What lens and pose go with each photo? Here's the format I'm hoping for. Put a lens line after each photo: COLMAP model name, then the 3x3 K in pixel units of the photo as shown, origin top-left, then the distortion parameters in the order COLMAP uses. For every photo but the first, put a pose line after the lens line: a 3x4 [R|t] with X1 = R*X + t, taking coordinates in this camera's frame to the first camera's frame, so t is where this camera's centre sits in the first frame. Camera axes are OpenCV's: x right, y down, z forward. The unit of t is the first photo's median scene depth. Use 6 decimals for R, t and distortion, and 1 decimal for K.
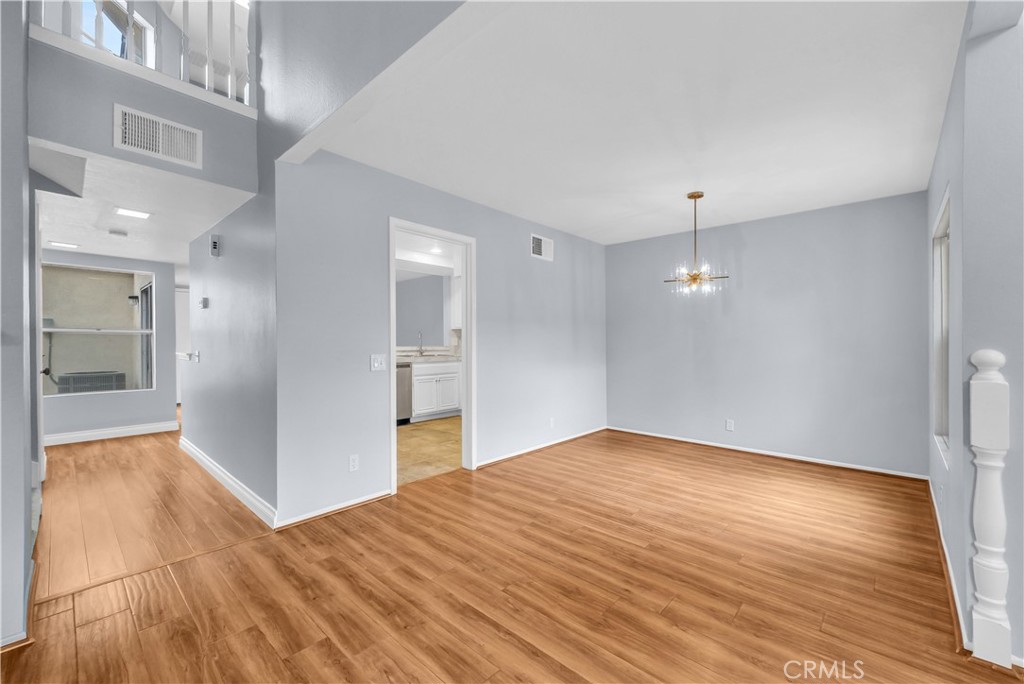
lens RADIAL K [[420.2, 0, 511.1], [0, 420.2, 340.6], [0, 0, 1]] dist [0.000517, 0.000259]
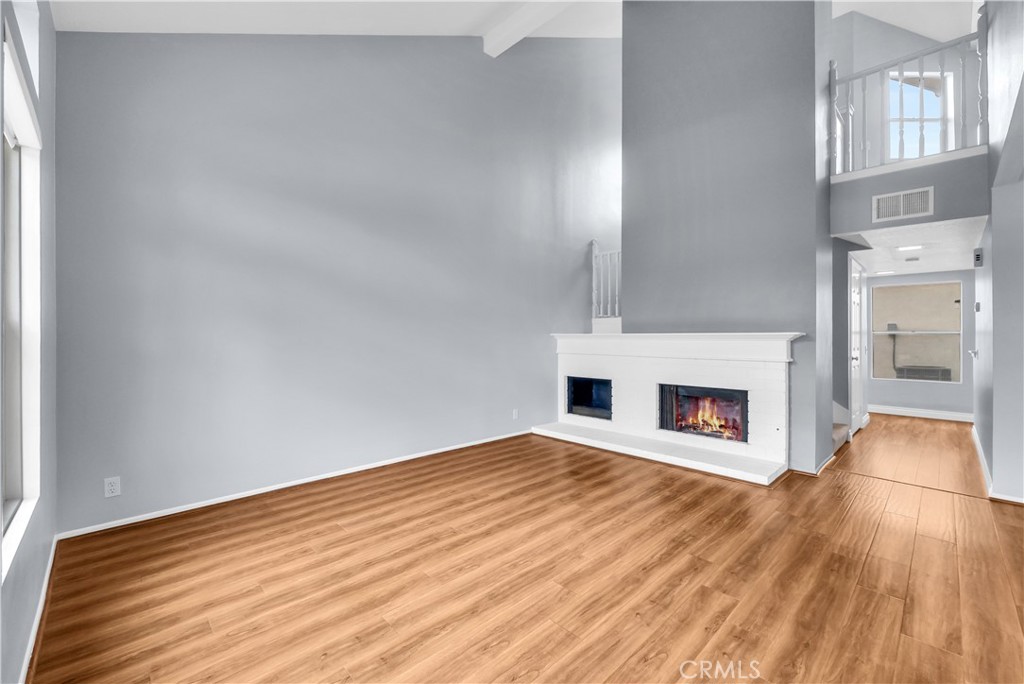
lens RADIAL K [[420.2, 0, 511.4], [0, 420.2, 339.5], [0, 0, 1]] dist [0.000517, 0.000259]
pose [[-0.061164, -0.001297, -0.998127, 0.692790], [-0.003935, 0.999992, -0.001058, 0.007103], [0.998120, 0.003863, -0.061169, -0.277273]]
